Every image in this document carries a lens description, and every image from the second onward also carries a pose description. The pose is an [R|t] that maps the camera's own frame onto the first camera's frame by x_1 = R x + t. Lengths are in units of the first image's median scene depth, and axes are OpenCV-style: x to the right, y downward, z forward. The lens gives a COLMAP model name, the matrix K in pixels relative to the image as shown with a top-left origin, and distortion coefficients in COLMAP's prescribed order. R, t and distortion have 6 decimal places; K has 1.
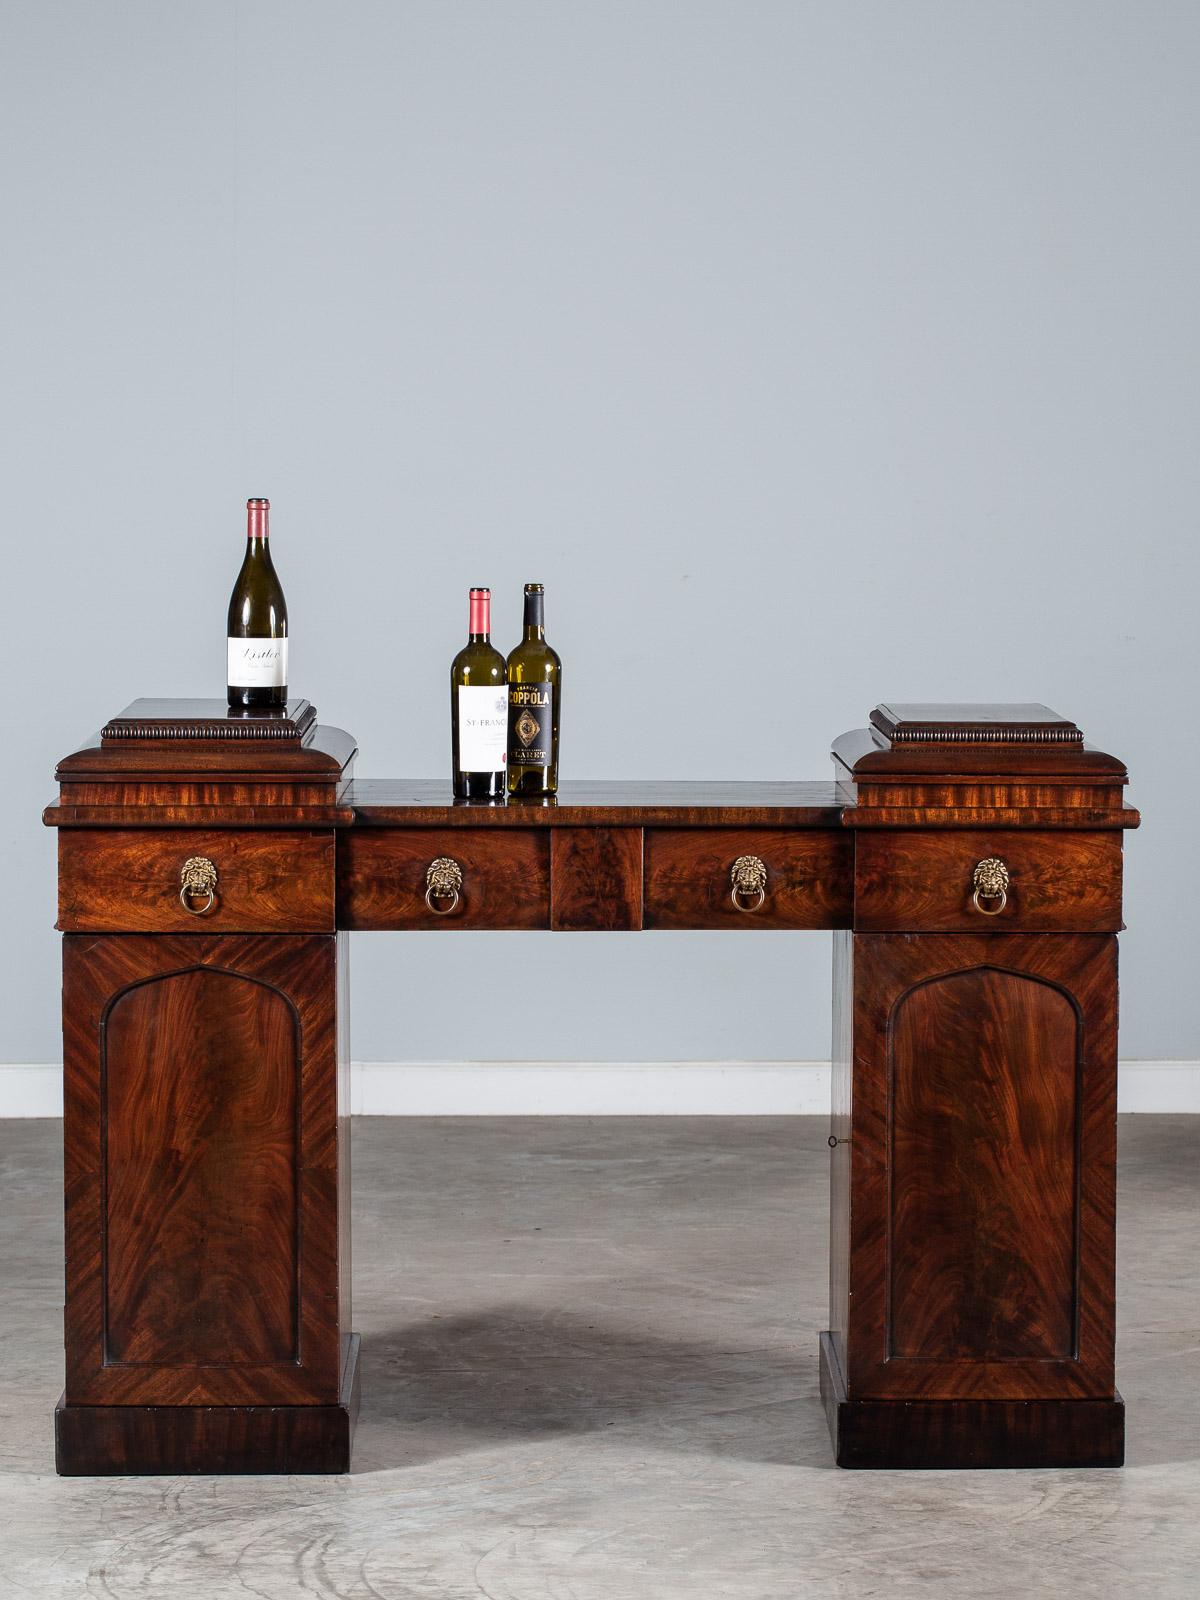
lens RADIAL K [[5212.5, 0, 914.8], [0, 5212.5, 799.2], [0, 0, 1]] dist [0.059925, -0.707745]
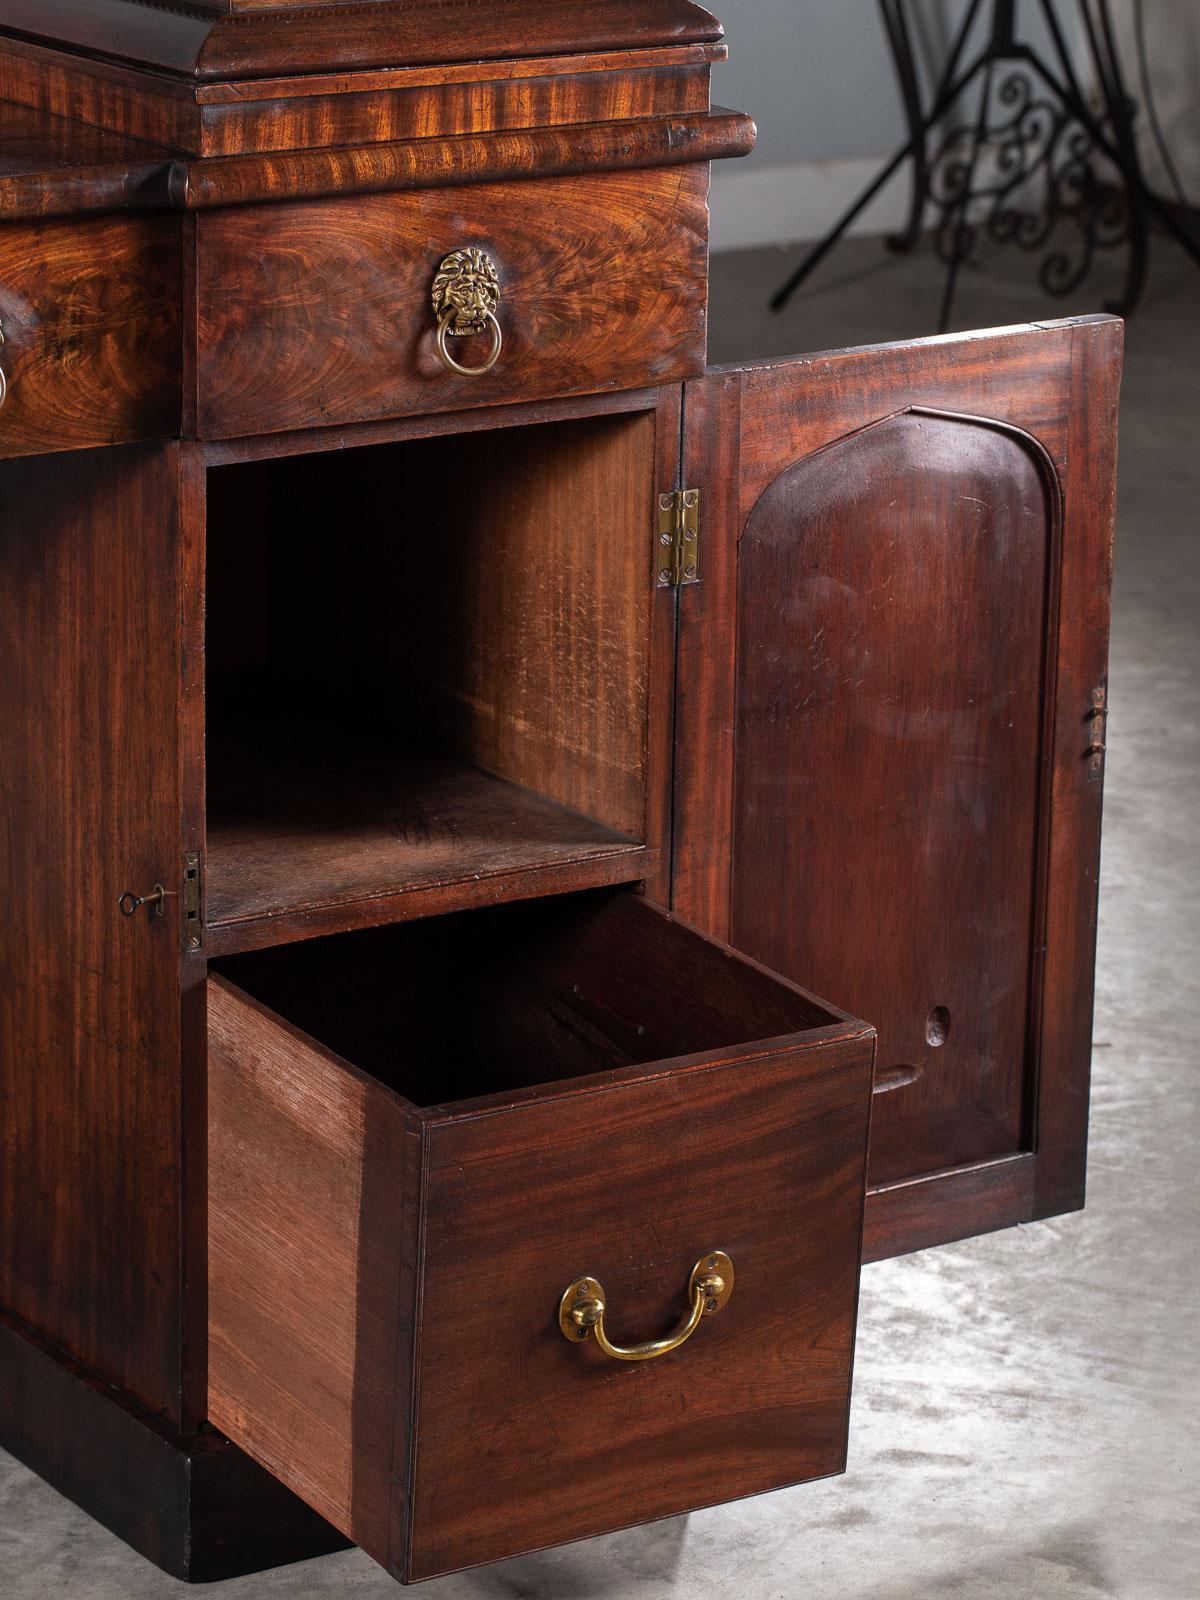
lens RADIAL K [[5296.7, 0, 600.0], [0, 5296.7, 800.0], [0, 0, 1]] dist [-0.093438, 0.920477]
pose [[0.869100, -0.137101, 0.475256, -0.196474], [0.029205, 0.973366, 0.227388, -0.045154], [-0.493773, -0.183743, 0.849957, 0.599479]]
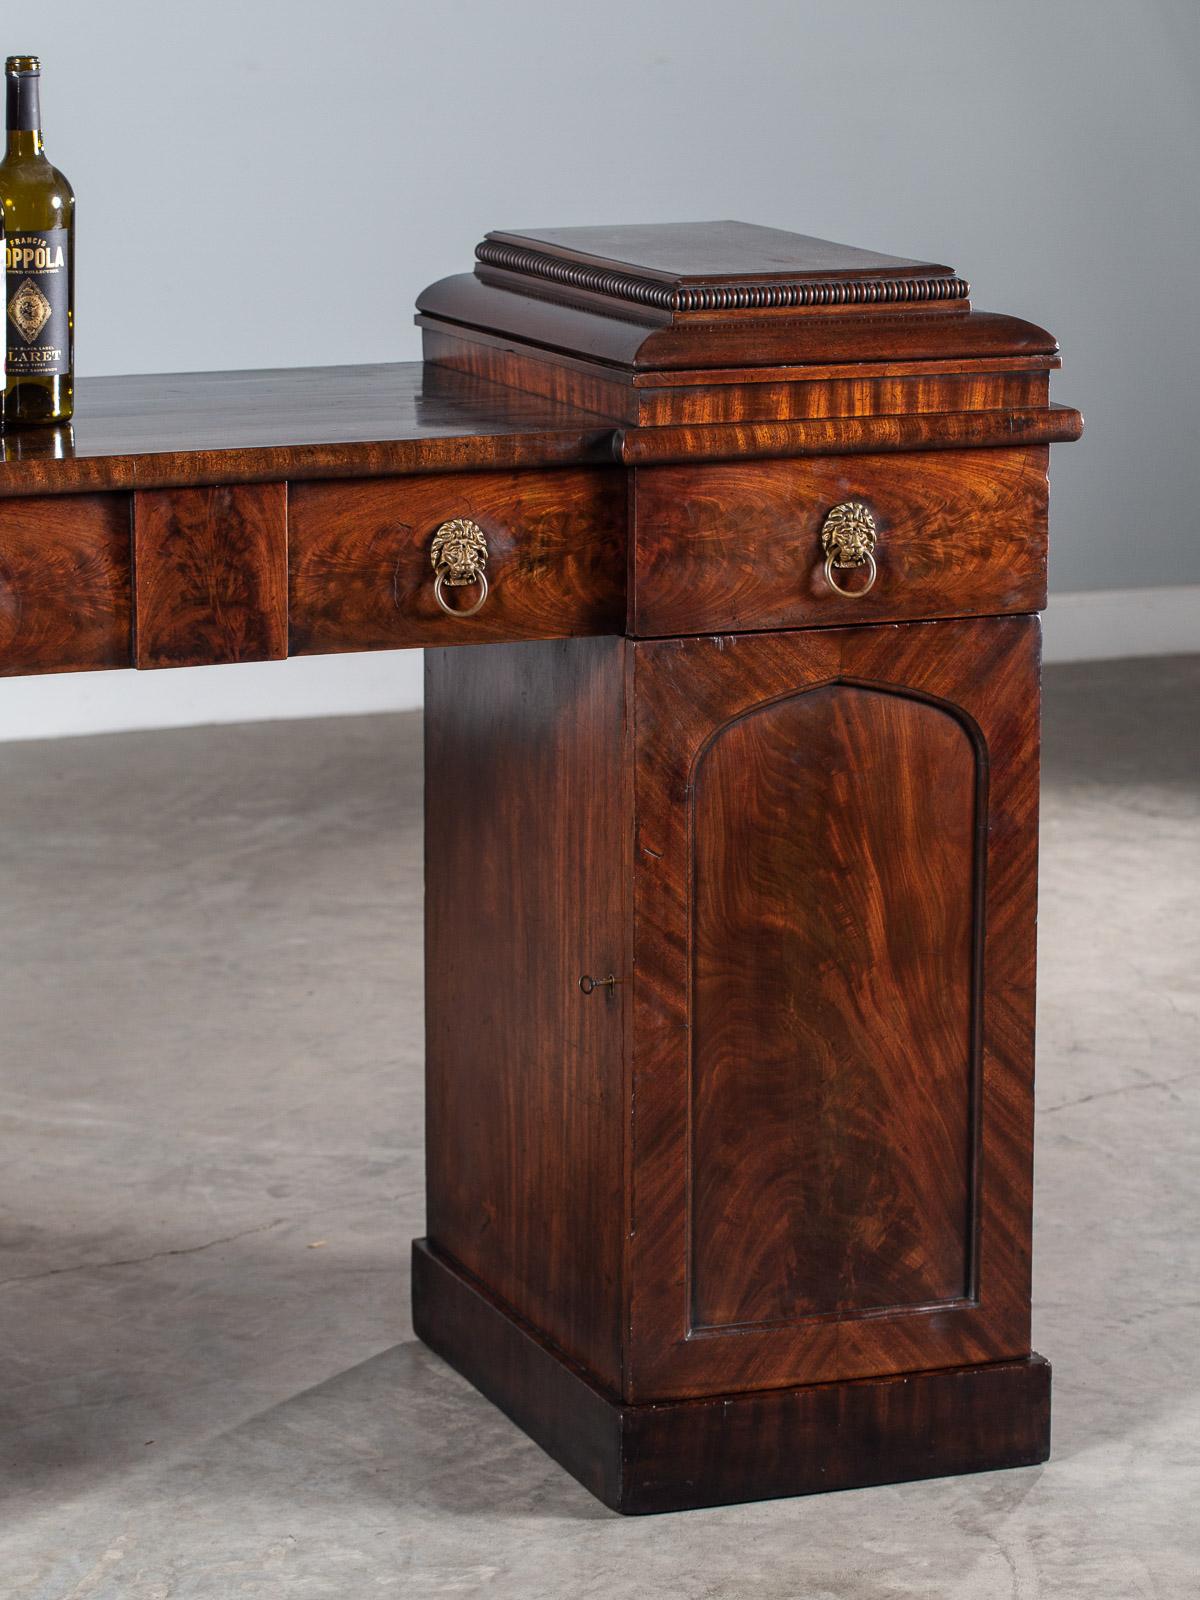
lens RADIAL K [[5296.7, 0, 600.0], [0, 5296.7, 800.0], [0, 0, 1]] dist [-0.093438, 0.920477]
pose [[0.956436, -0.068226, 0.283858, -0.186494], [0.032232, 0.991043, 0.129597, -0.034235], [-0.290157, -0.114802, 0.950068, 0.427622]]
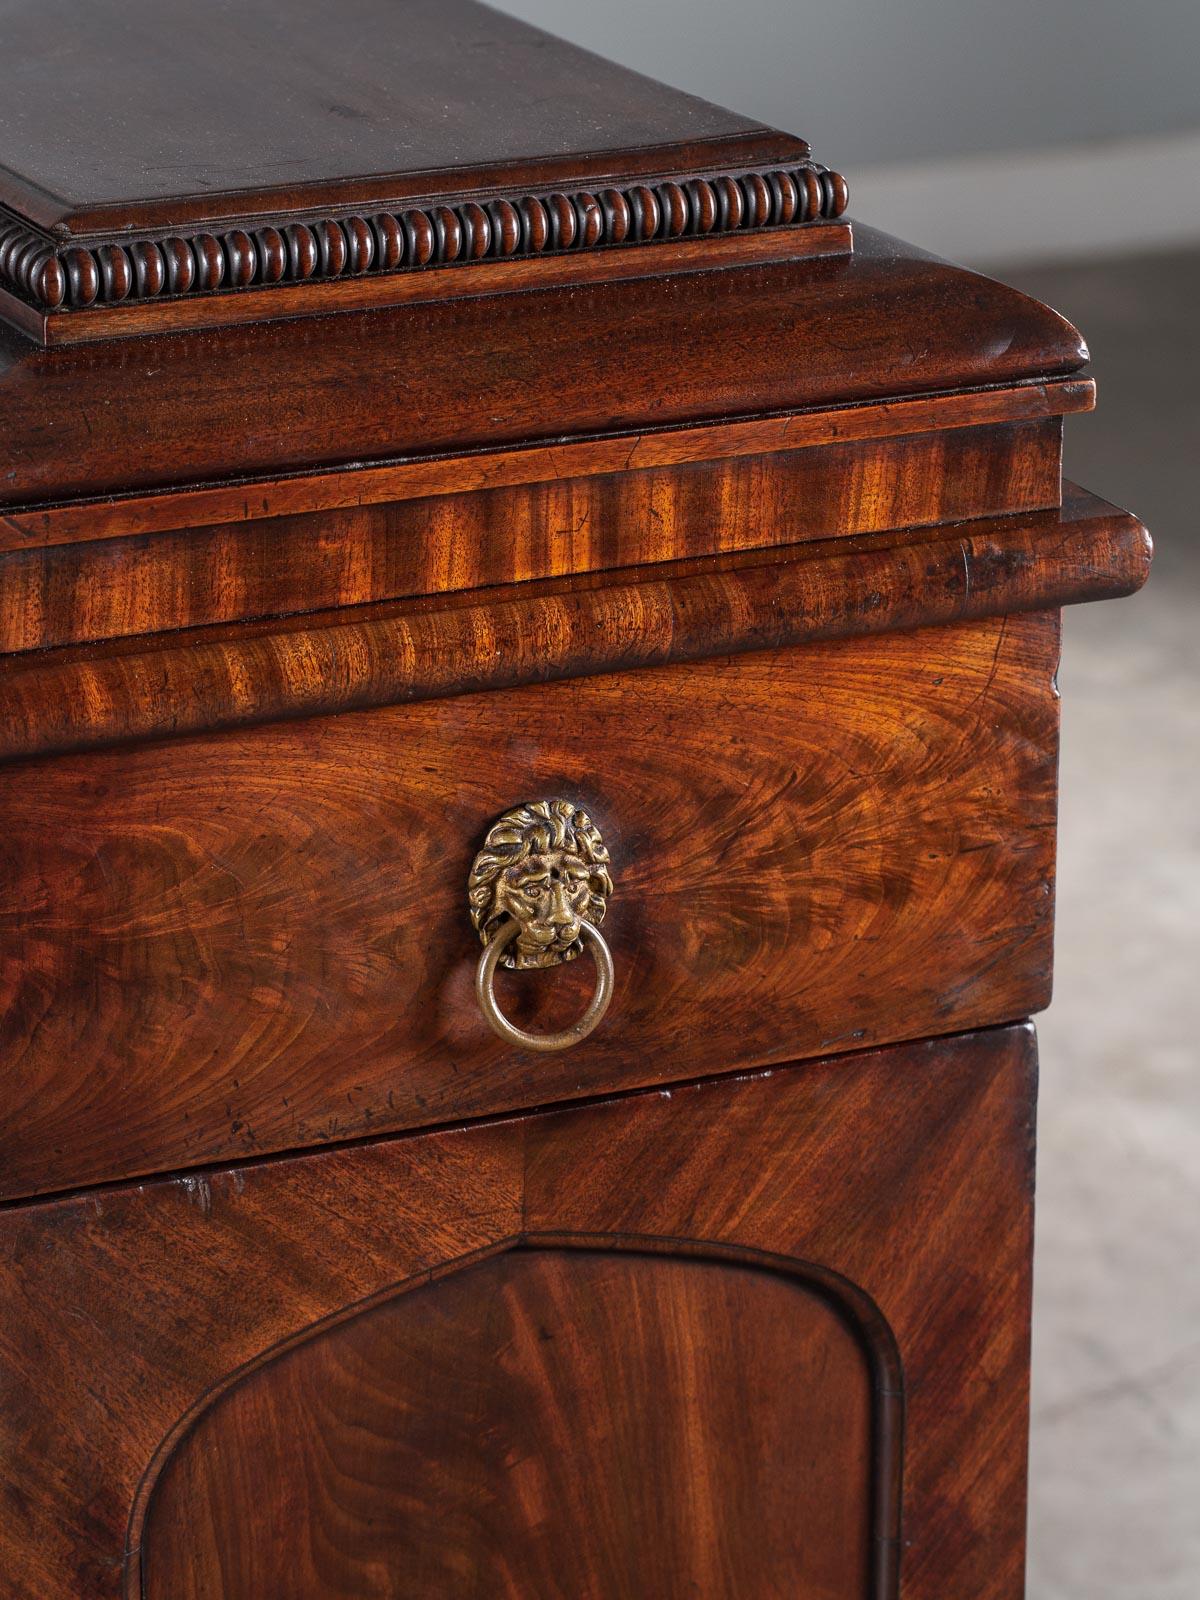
lens RADIAL K [[5550.5, 0, 600.8], [0, 5550.5, 760.0], [0, 0, 1]] dist [-0.015334, 0.301186]
pose [[0.936007, -0.127973, 0.327892, -0.060311], [0.039894, 0.964132, 0.262408, -0.052356], [-0.349713, -0.232535, 0.907540, 0.782234]]
